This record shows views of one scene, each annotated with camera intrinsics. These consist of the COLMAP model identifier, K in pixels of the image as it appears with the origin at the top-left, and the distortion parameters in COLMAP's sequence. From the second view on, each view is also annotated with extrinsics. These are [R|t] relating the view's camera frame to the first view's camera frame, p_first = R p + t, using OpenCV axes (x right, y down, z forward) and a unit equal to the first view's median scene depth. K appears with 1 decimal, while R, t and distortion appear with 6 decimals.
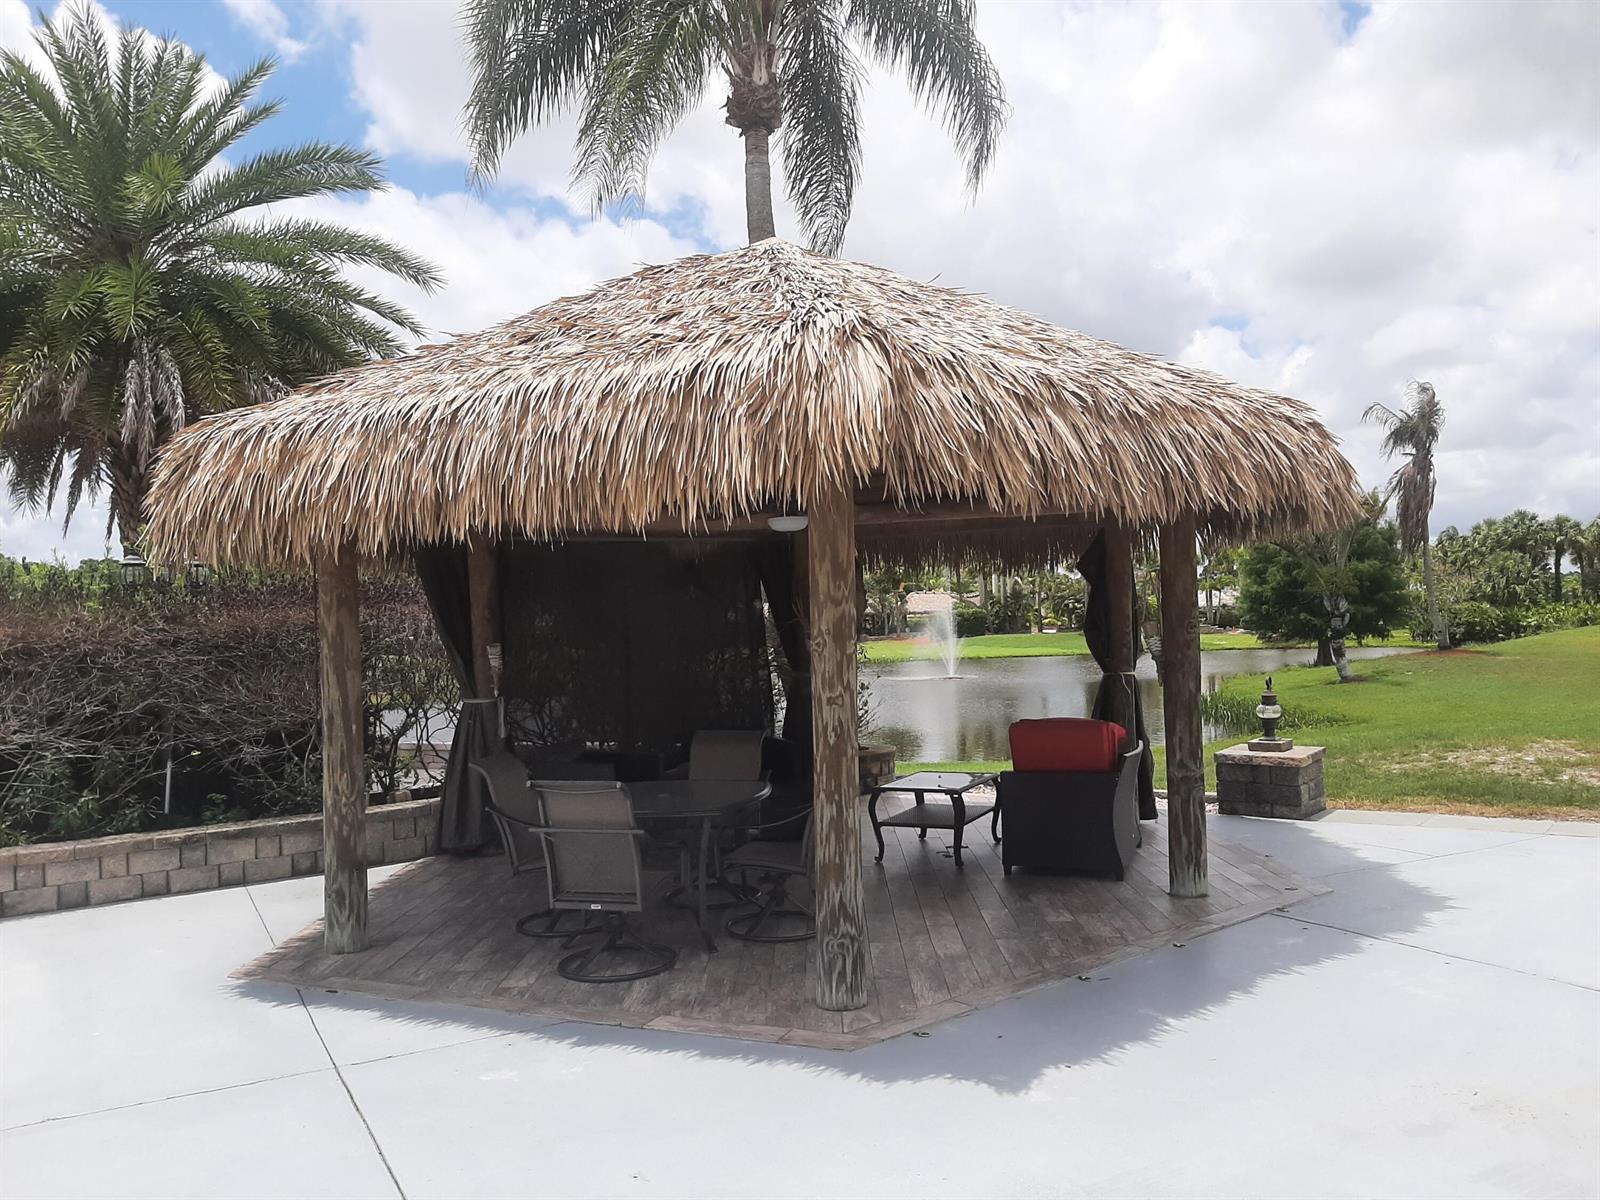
lens RADIAL K [[1237.7, 0, 793.8], [0, 1237.7, 601.1], [0, 0, 1]] dist [0.080298, -0.151906]
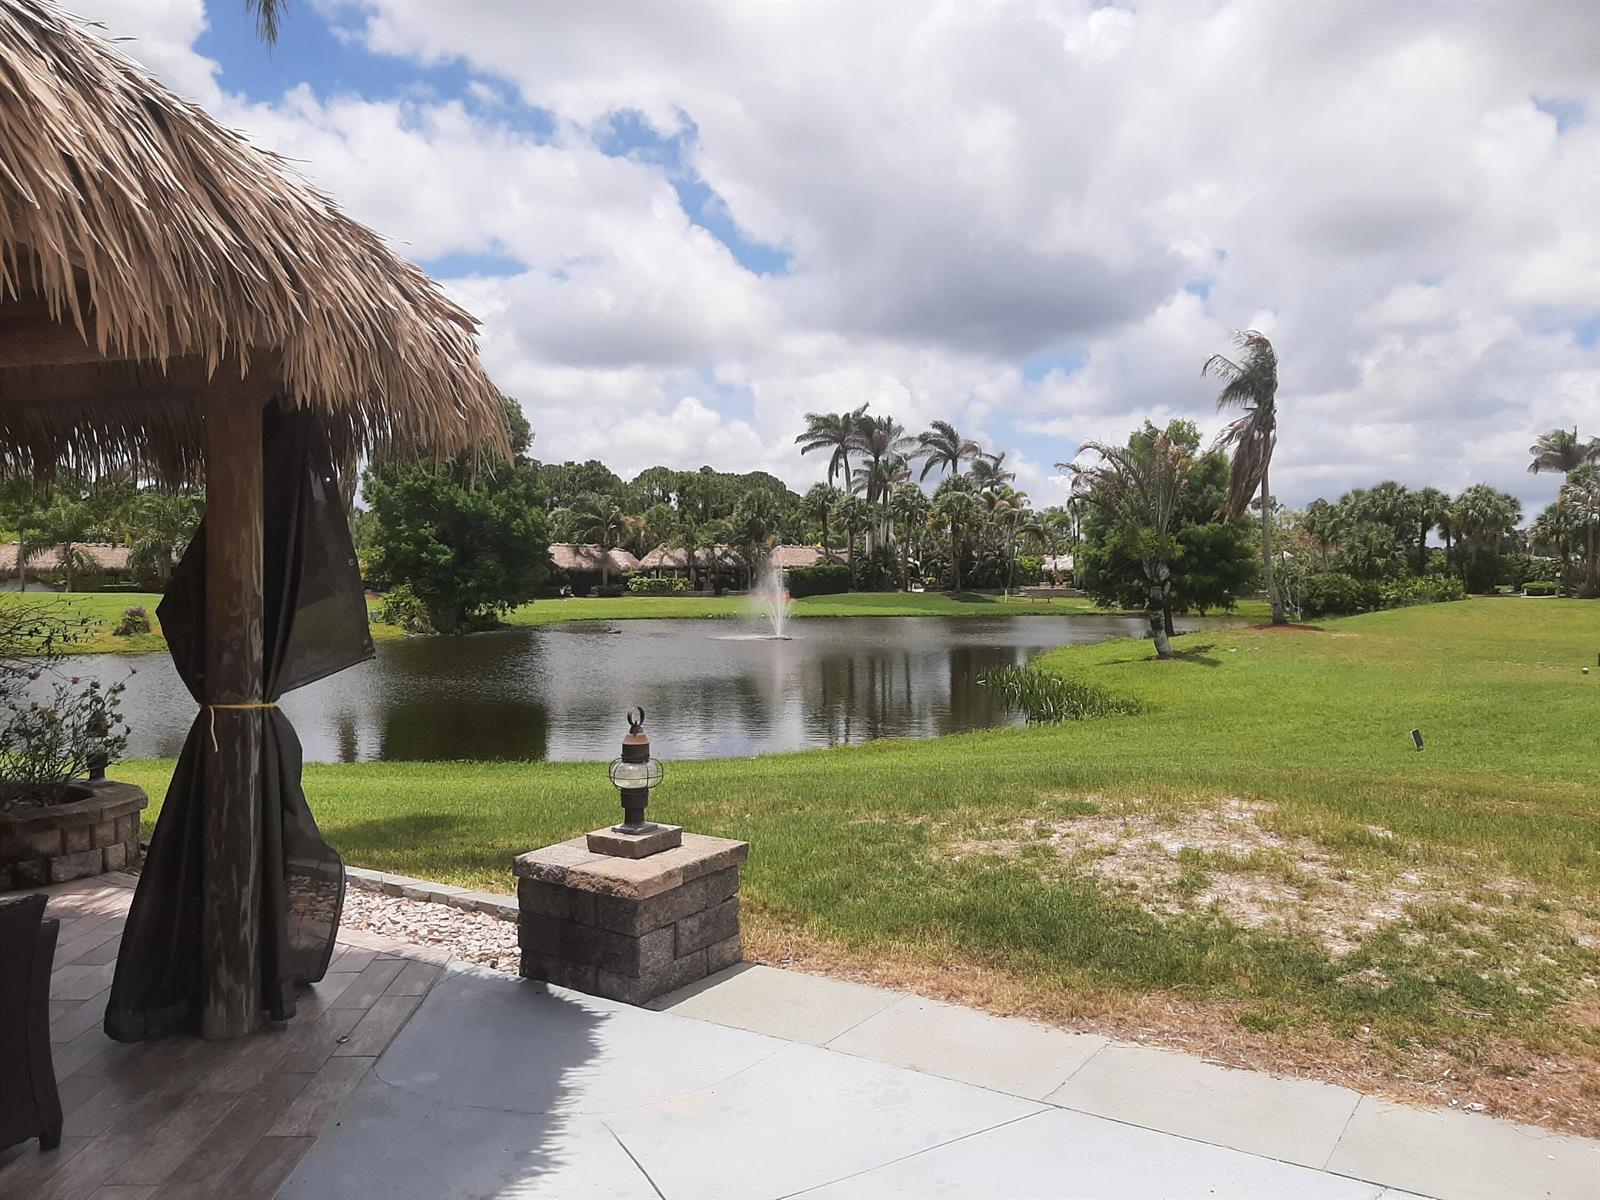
lens RADIAL K [[1237.7, 0, 793.8], [0, 1237.7, 601.1], [0, 0, 1]] dist [0.080298, -0.151906]
pose [[0.996681, 0.029655, 0.075809, 0.598254], [-0.032583, 0.998758, 0.037692, -0.007693], [-0.074597, -0.040037, 0.996410, 0.717013]]
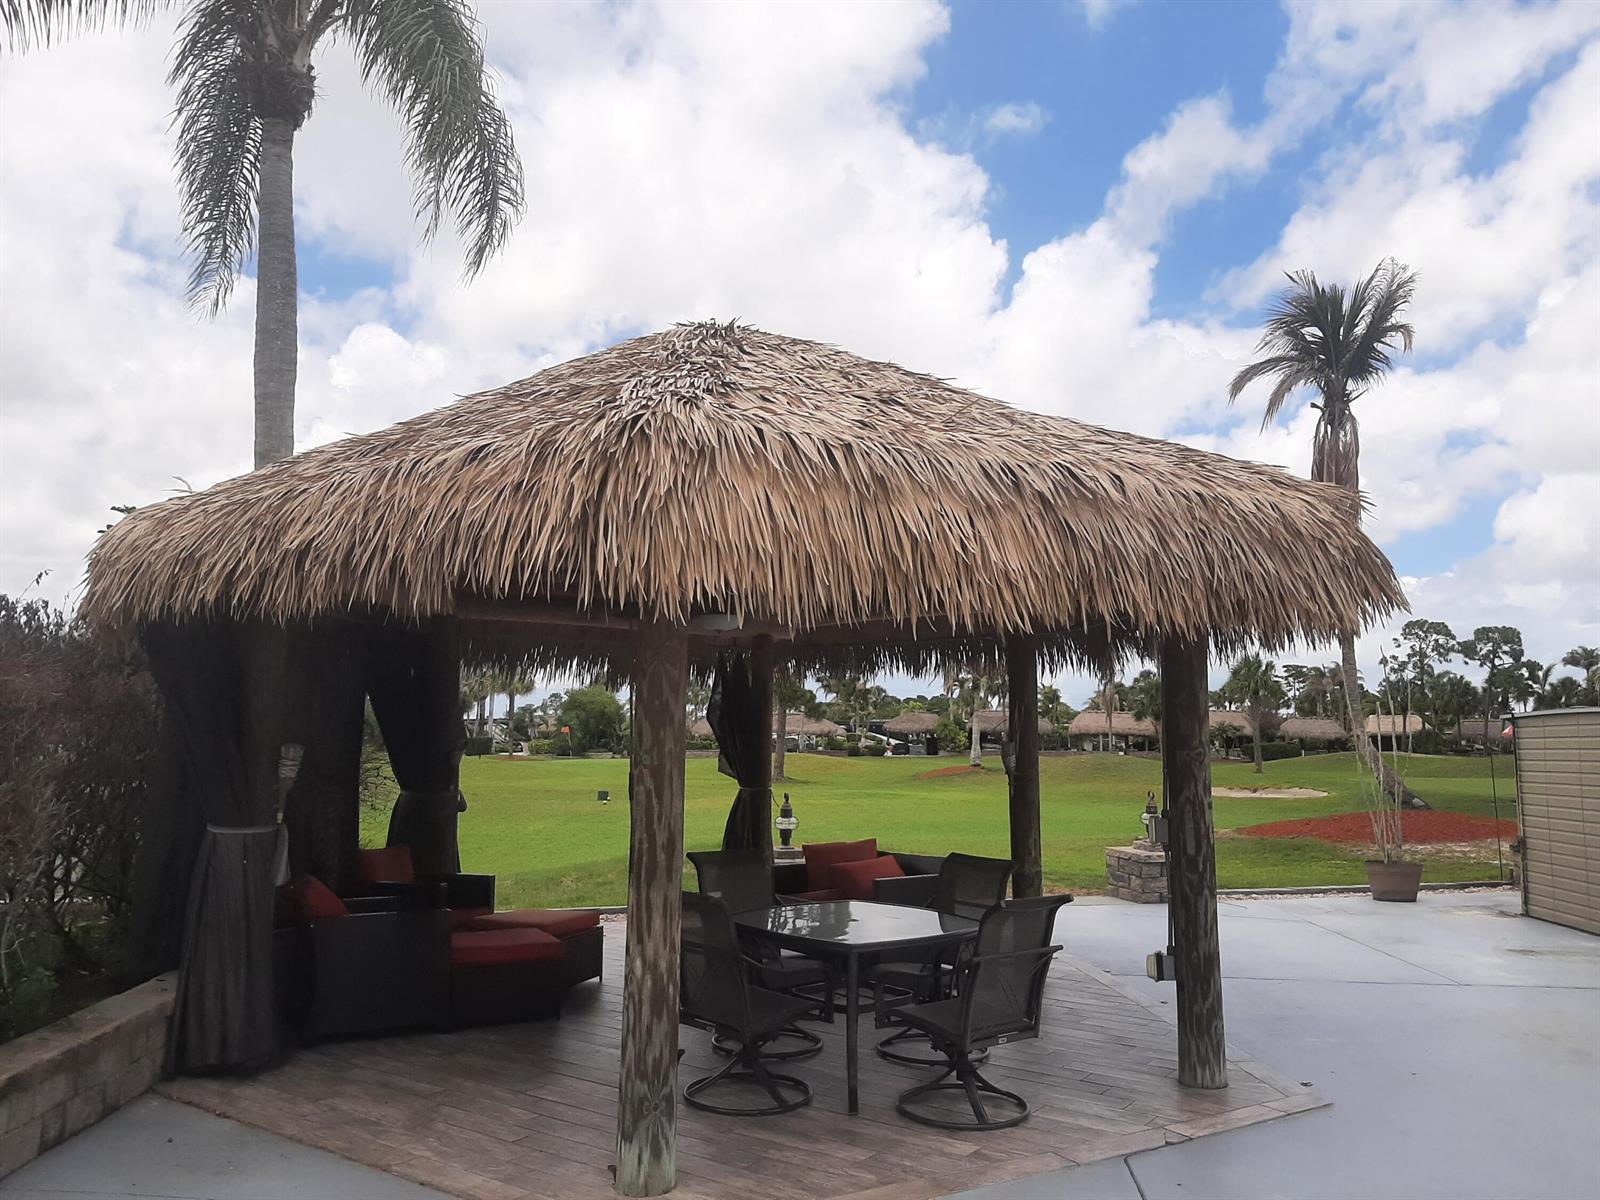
lens RADIAL K [[1231.1, 0, 790.3], [0, 1231.1, 580.2], [0, 0, 1]] dist [0.099452, -0.189211]
pose [[0.562745, 0.140581, 0.814589, -0.862468], [-0.040614, 0.988945, -0.142614, 0.041146], [-0.825632, 0.047172, 0.562234, 0.501888]]
